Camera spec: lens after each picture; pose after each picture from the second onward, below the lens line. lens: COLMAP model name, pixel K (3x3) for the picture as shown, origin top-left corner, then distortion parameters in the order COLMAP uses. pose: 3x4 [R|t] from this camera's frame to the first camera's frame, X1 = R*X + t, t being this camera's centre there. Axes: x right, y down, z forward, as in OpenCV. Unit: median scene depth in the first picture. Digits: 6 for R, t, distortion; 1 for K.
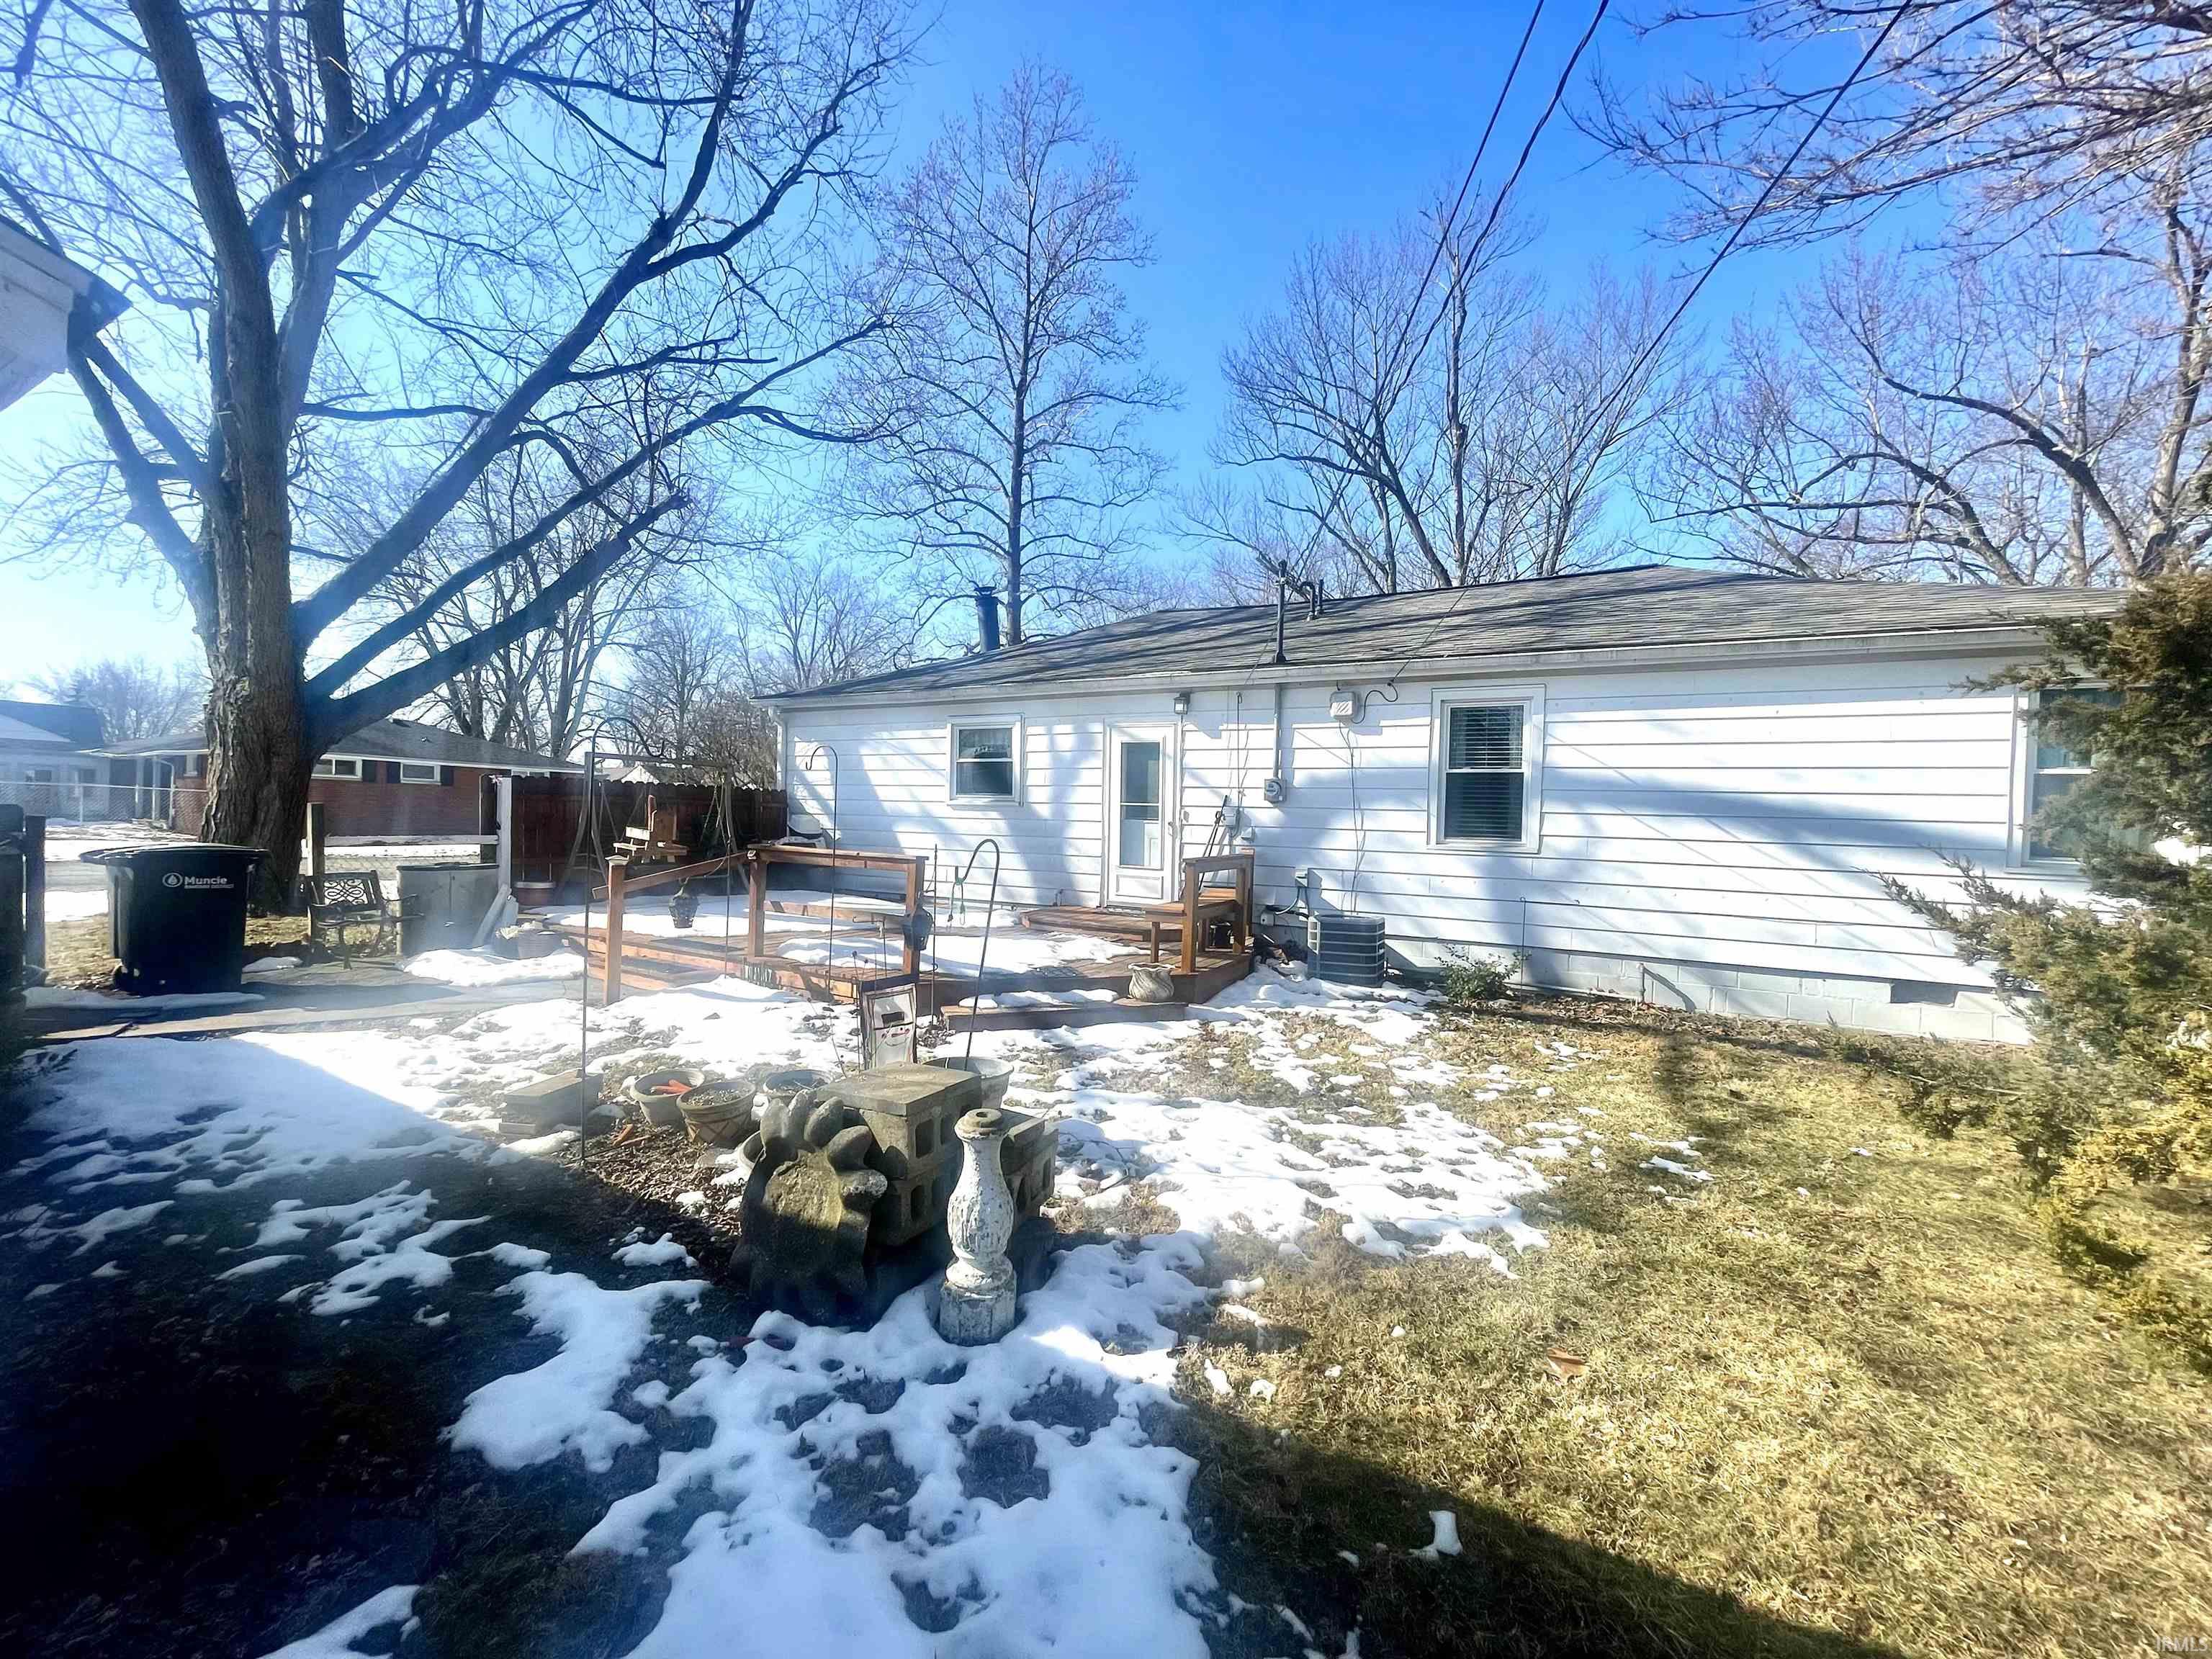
lens RADIAL K [[889.9, 0, 1103.6], [0, 889.9, 831.8], [0, 0, 1]] dist [-0.001955, -0.000209]
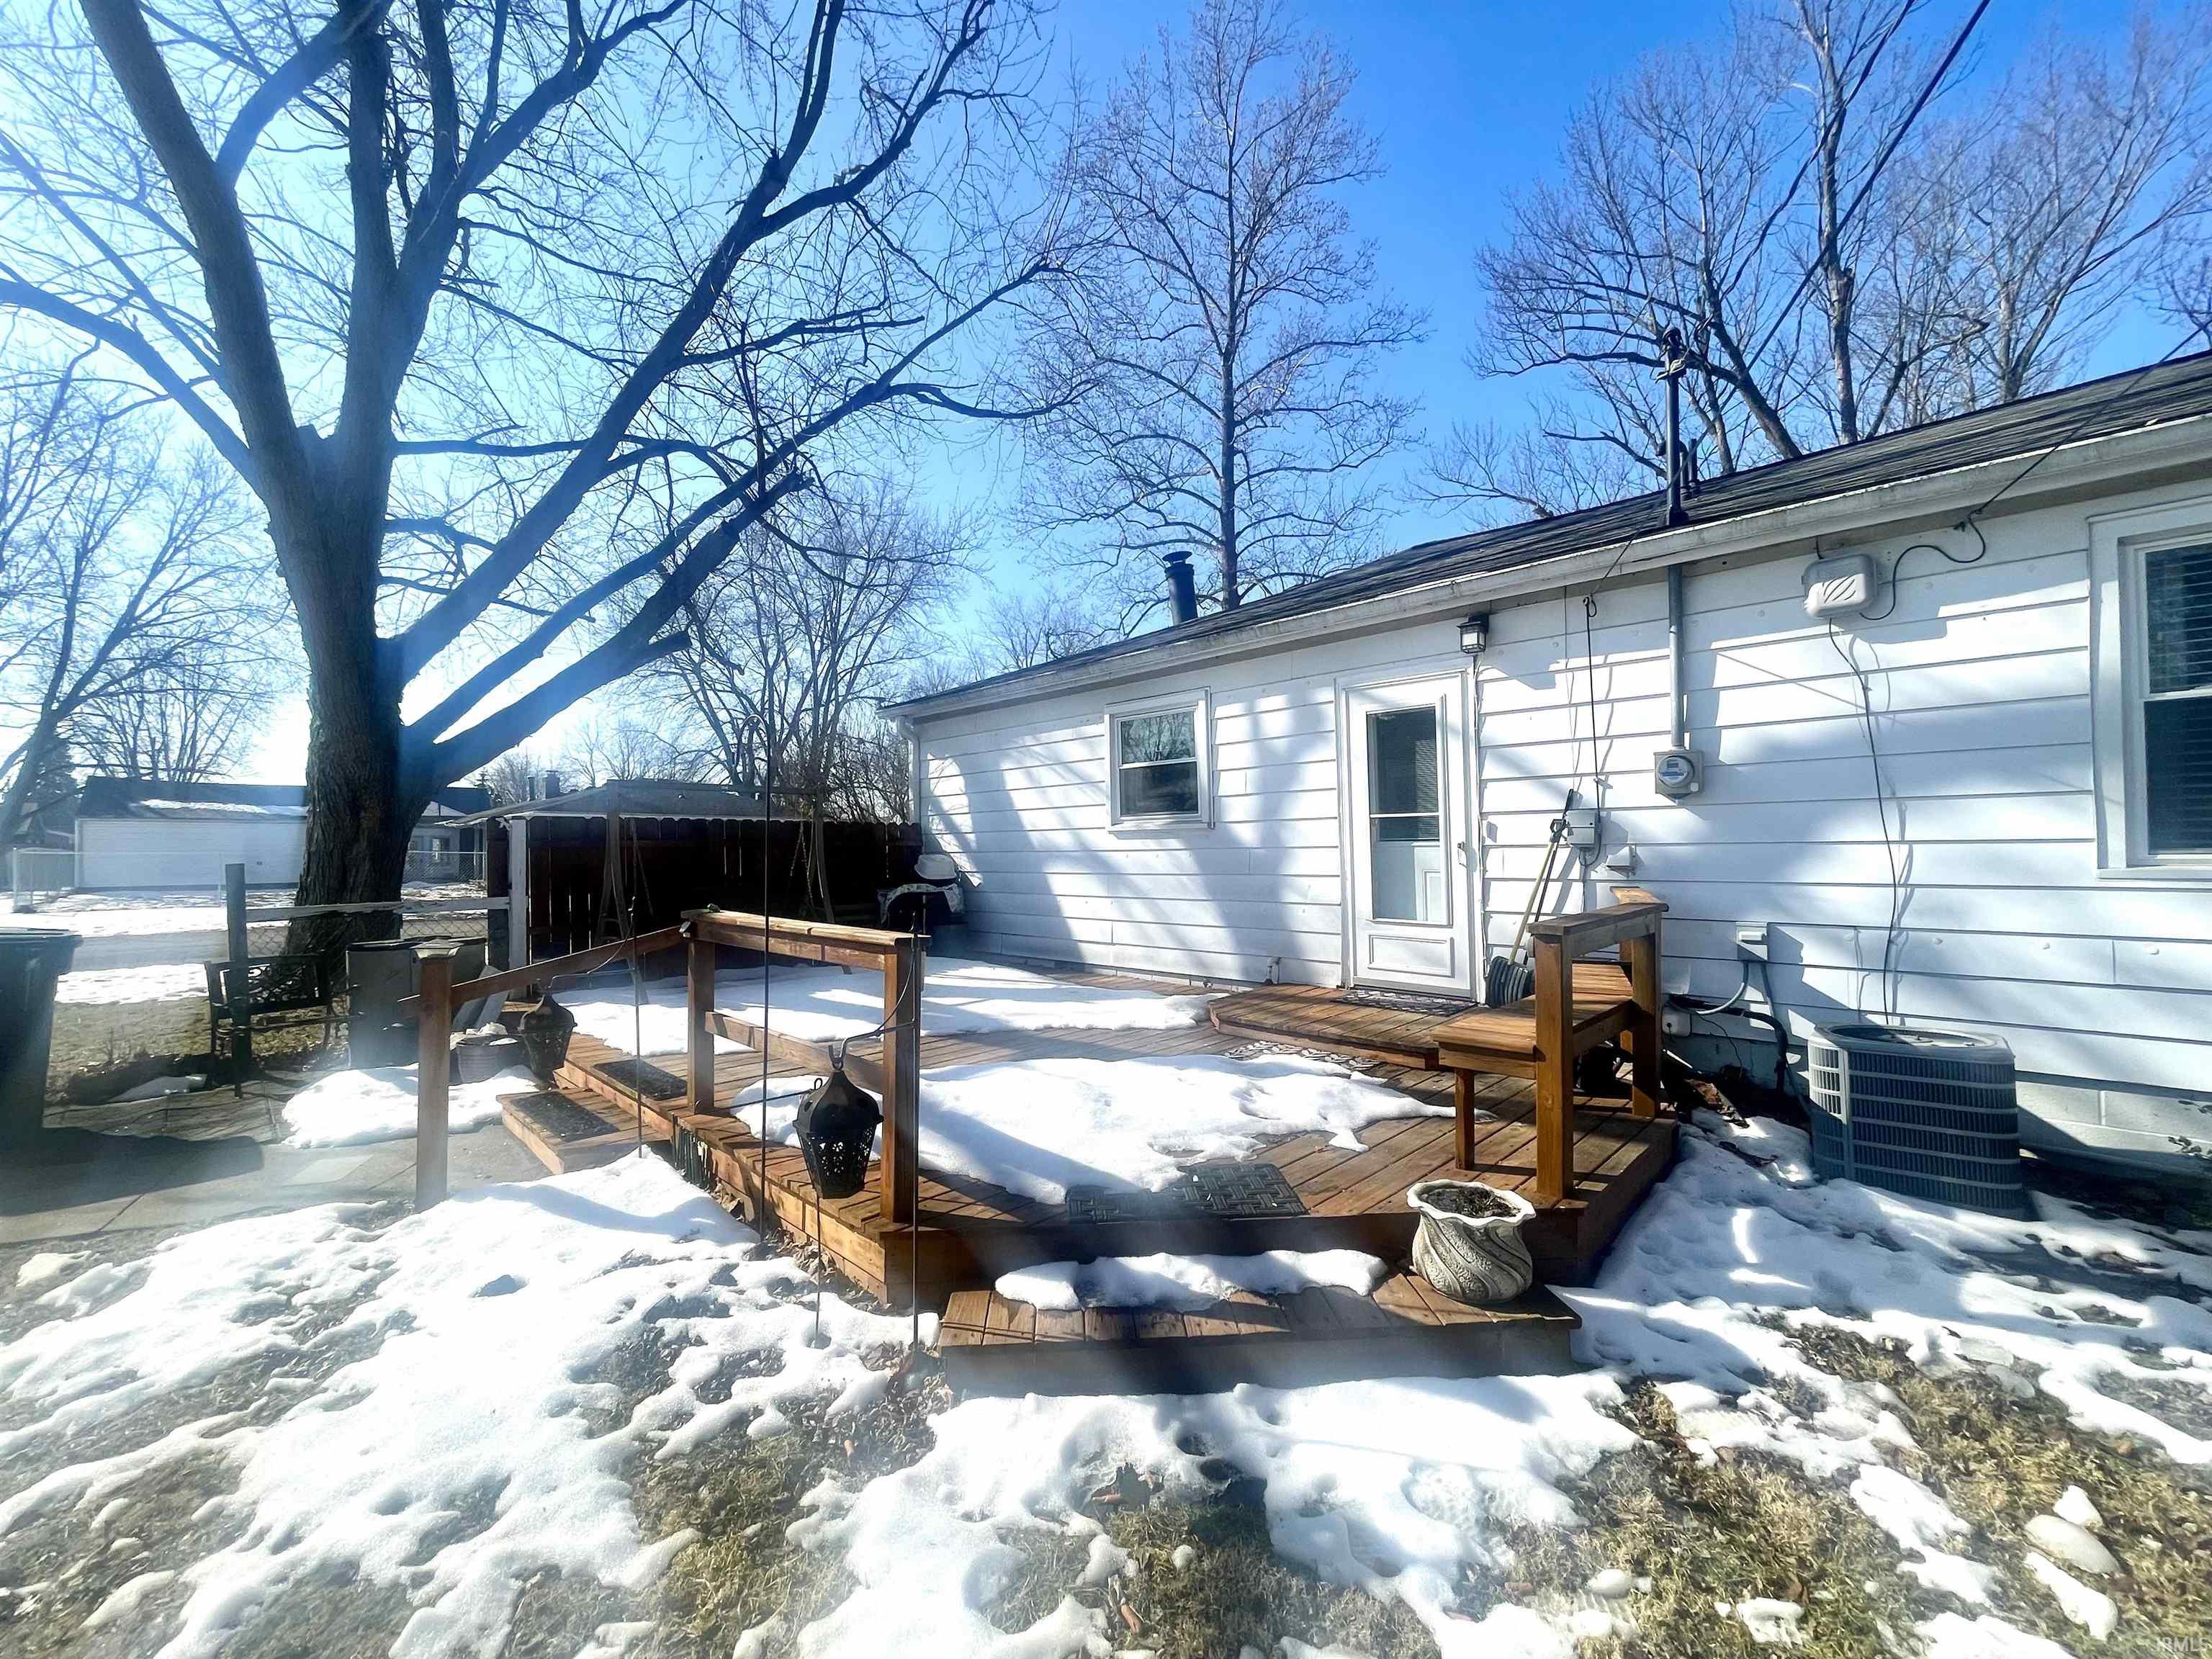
lens RADIAL K [[889.9, 0, 1103.6], [0, 889.9, 831.8], [0, 0, 1]] dist [-0.001955, -0.000209]
pose [[0.961912, -0.044693, -0.269680, 0.007288], [0.034941, 0.998554, -0.040856, -0.002566], [0.271116, 0.029877, 0.962083, 0.363255]]
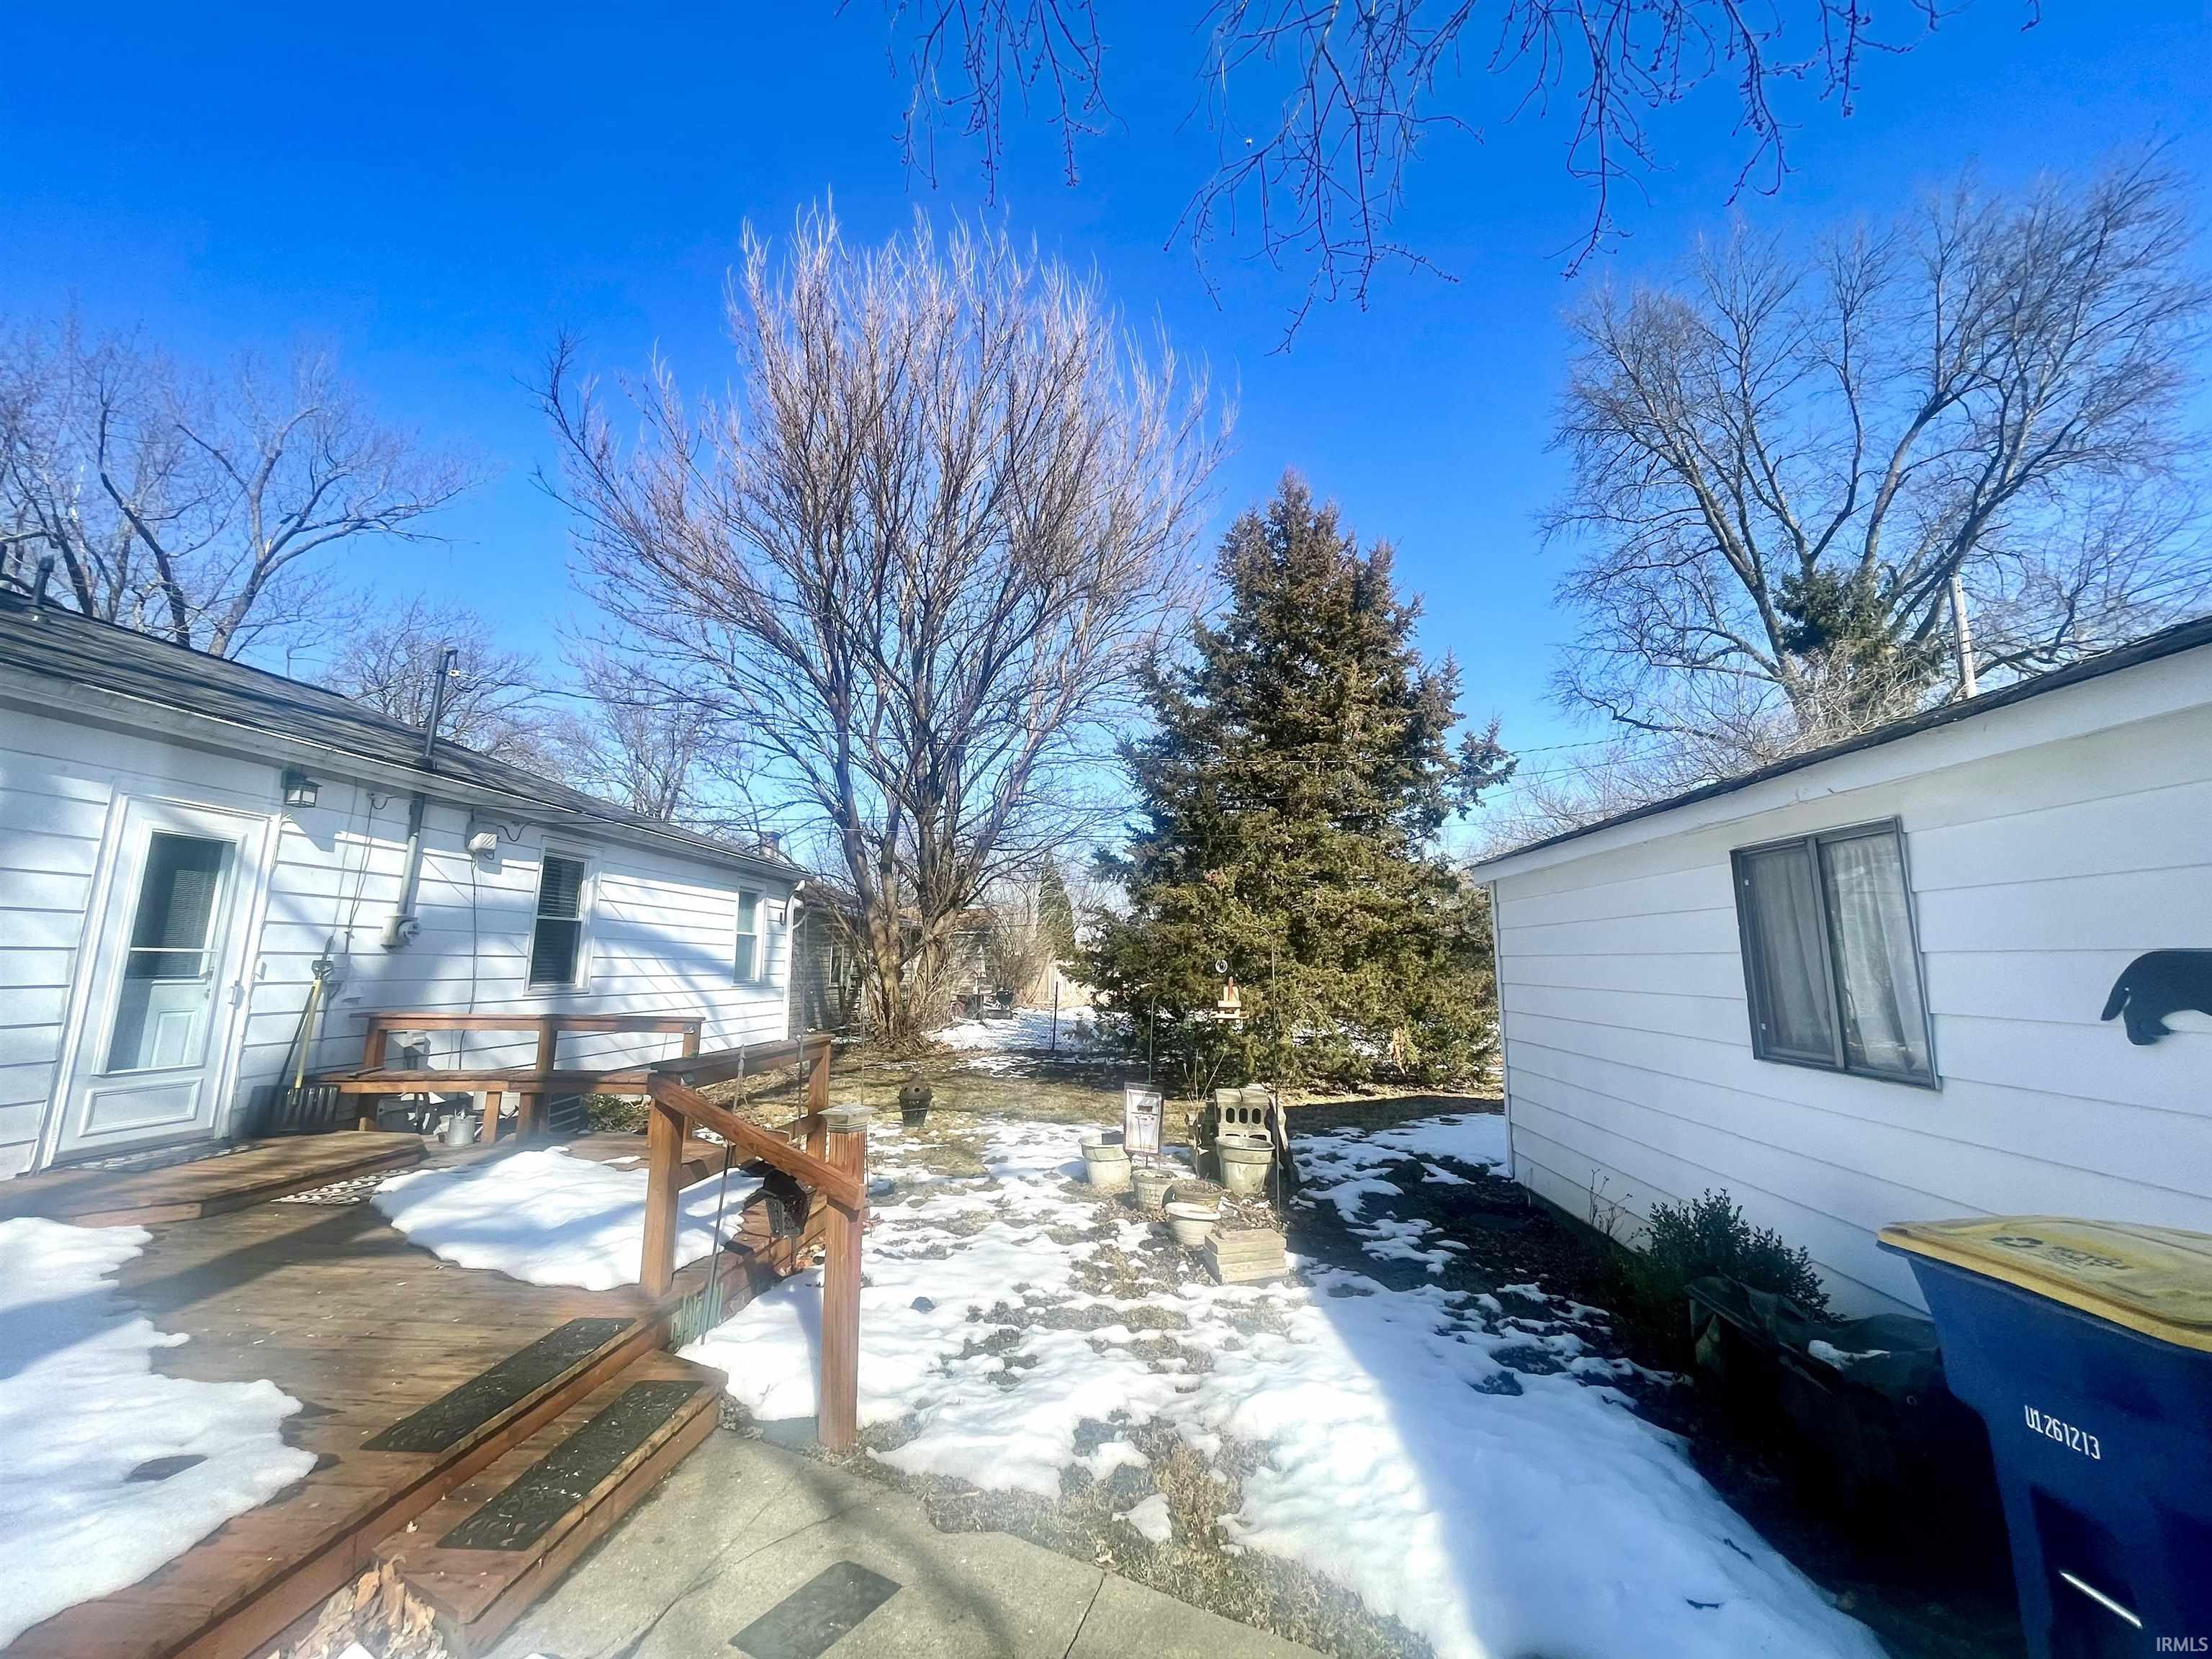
lens RADIAL K [[889.9, 0, 1103.6], [0, 889.9, 831.8], [0, 0, 1]] dist [-0.001955, -0.000209]
pose [[-0.422148, 0.100066, 0.900987, -0.666955], [-0.007212, 0.993487, -0.113718, -0.043494], [-0.906498, -0.054504, -0.418677, 0.688074]]
